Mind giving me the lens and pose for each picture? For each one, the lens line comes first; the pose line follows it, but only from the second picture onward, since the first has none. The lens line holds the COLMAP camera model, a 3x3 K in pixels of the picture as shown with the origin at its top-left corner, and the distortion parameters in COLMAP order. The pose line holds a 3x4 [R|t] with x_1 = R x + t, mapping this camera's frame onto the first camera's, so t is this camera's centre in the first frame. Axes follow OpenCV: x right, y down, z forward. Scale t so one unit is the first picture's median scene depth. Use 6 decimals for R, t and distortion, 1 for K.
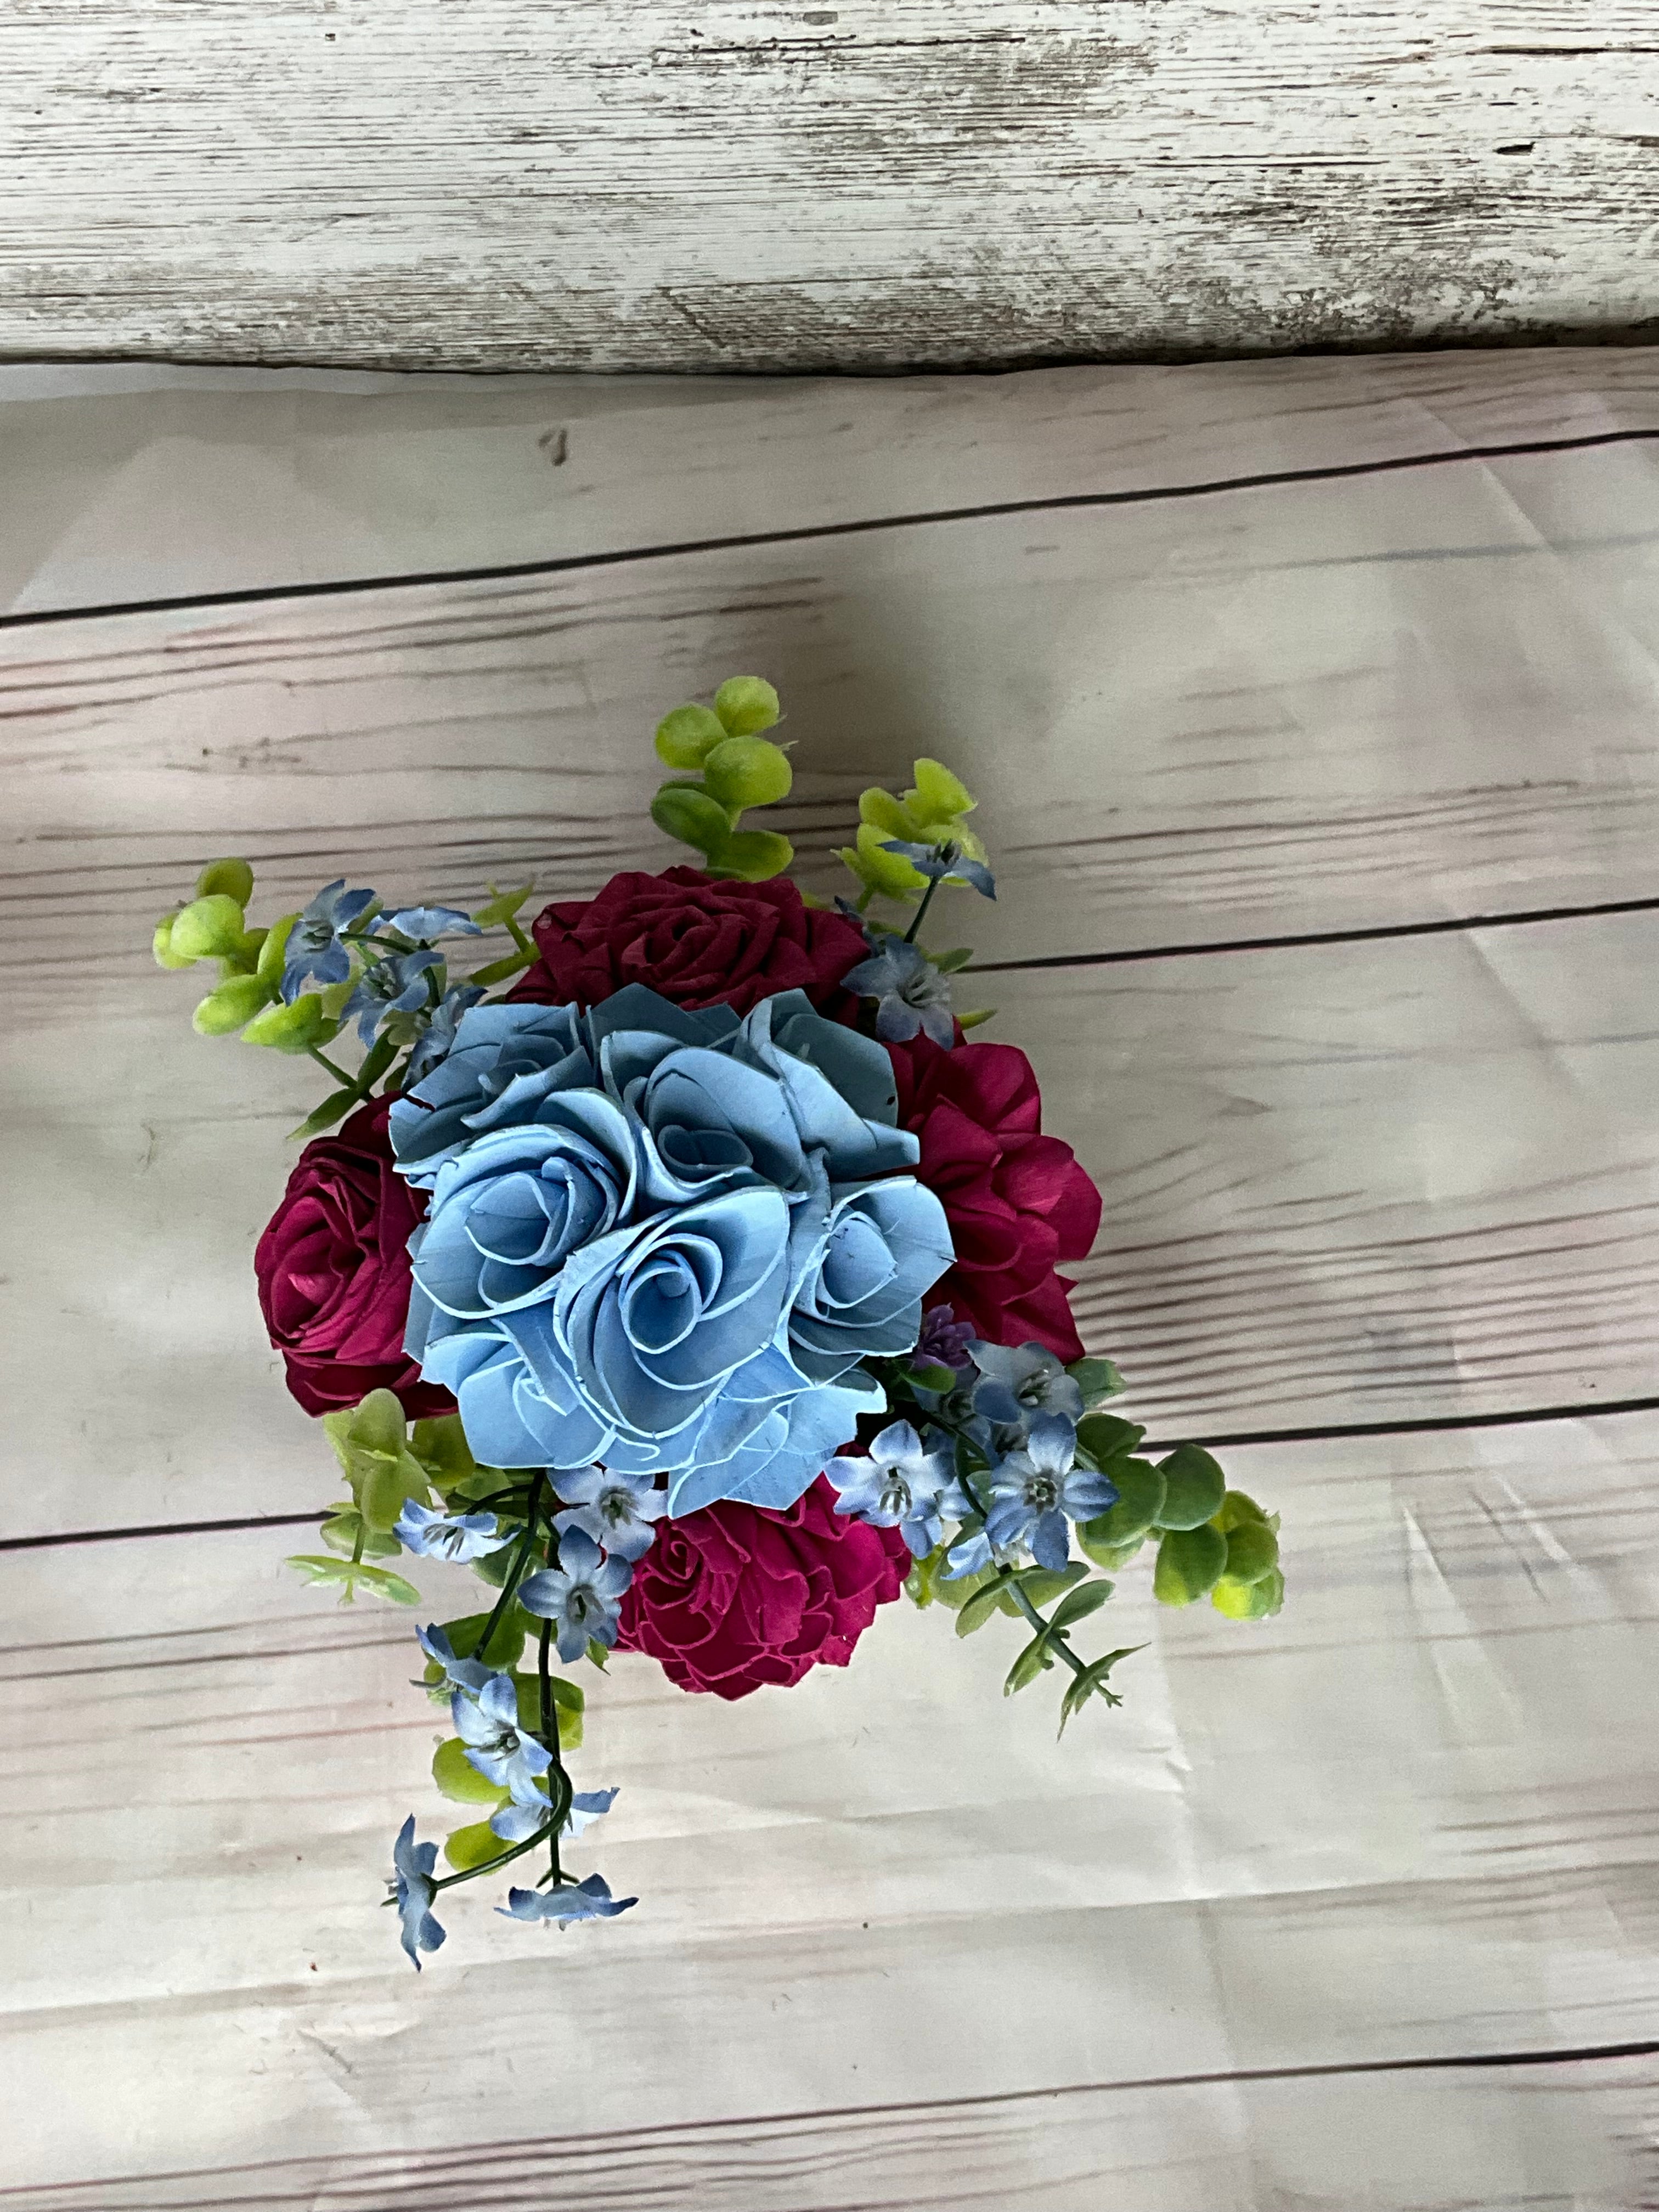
lens RADIAL K [[2934.2, 0, 829.2], [0, 2934.2, 1086.7], [0, 0, 1]] dist [0.057640, 0.000000]
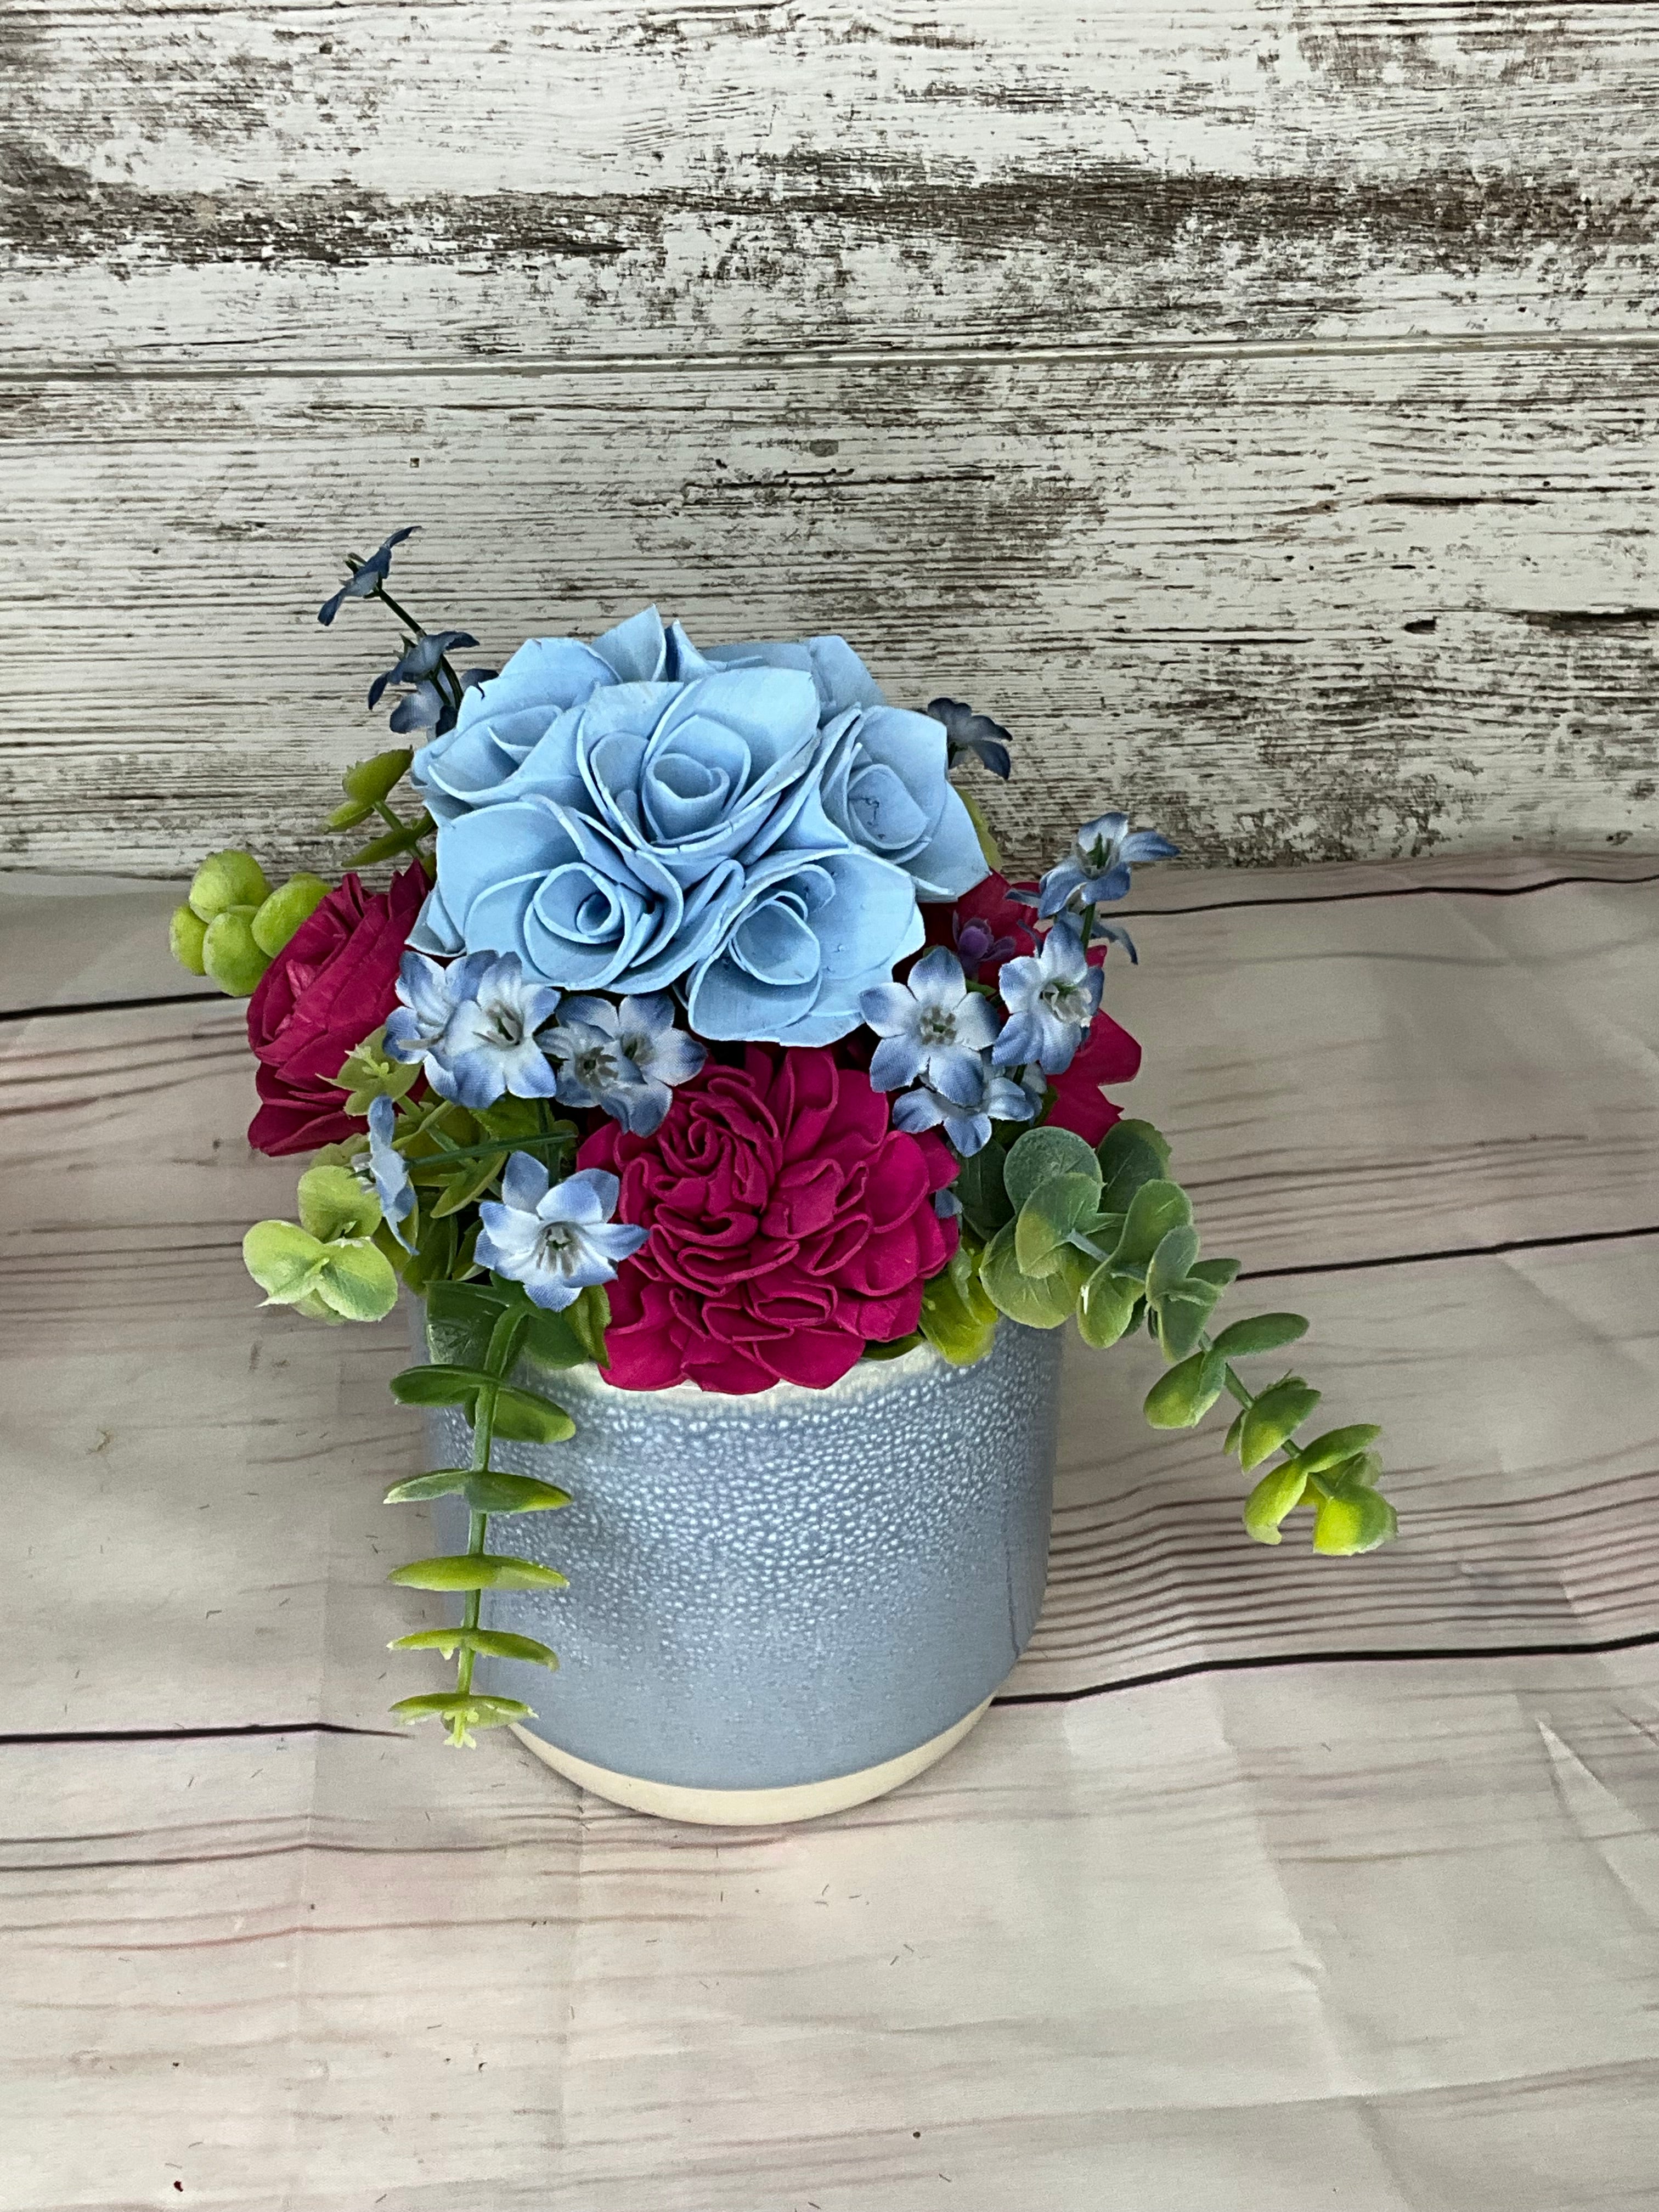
lens RADIAL K [[2934.2, 0, 825.3], [0, 2934.2, 1100.6], [0, 0, 1]] dist [0.057640, 0.000000]
pose [[0.999864, -0.007386, 0.014731, -0.019993], [0.015309, 0.747134, -0.664497, 0.574283], [-0.006098, 0.664632, 0.747146, 0.253790]]
